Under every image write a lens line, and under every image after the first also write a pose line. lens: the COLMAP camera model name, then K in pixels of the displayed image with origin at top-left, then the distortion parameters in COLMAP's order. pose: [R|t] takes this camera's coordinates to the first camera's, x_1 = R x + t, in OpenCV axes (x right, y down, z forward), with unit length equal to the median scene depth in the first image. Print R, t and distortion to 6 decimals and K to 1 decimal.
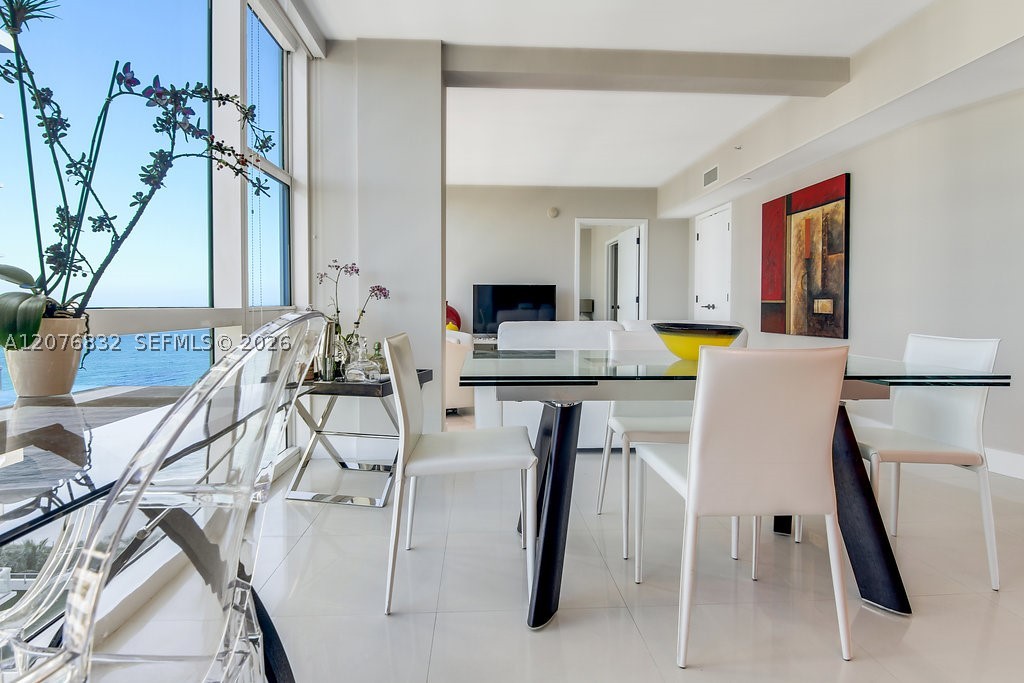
lens RADIAL K [[544.9, 0, 514.1], [0, 544.9, 310.4], [0, 0, 1]] dist [0.001776, 0.000346]
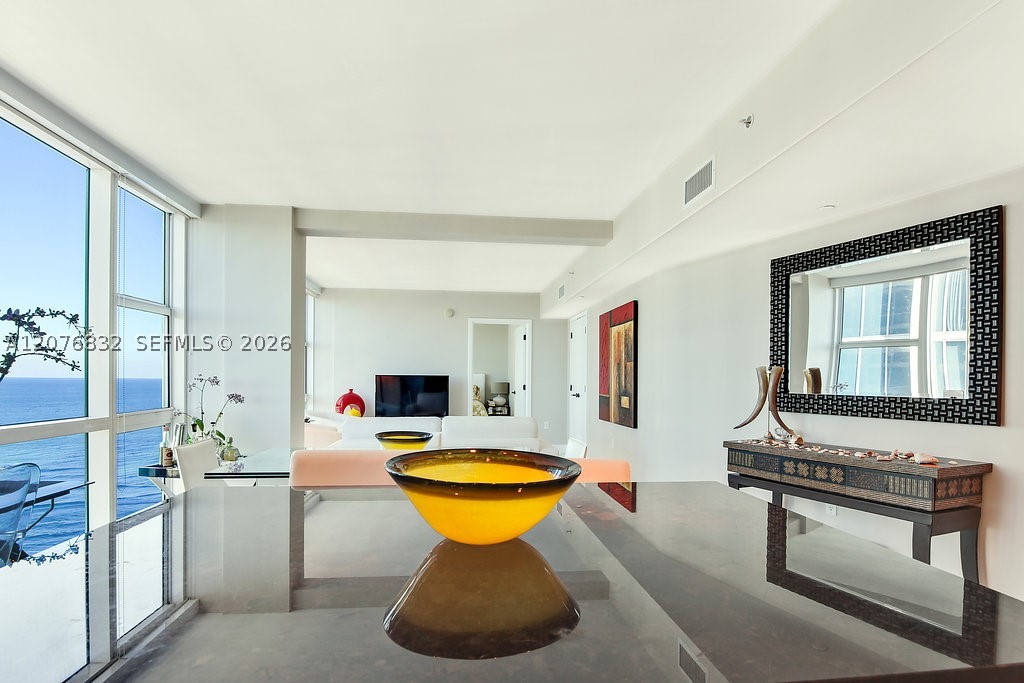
lens RADIAL K [[531.0, 0, 516.7], [0, 531.0, 375.6], [0, 0, 1]] dist [-0.003423, -0.002597]
pose [[0.998000, 0.006944, 0.062832, 0.237025], [-0.006078, 0.999884, -0.013962, -0.050685], [-0.062921, 0.013552, 0.997926, -0.219930]]
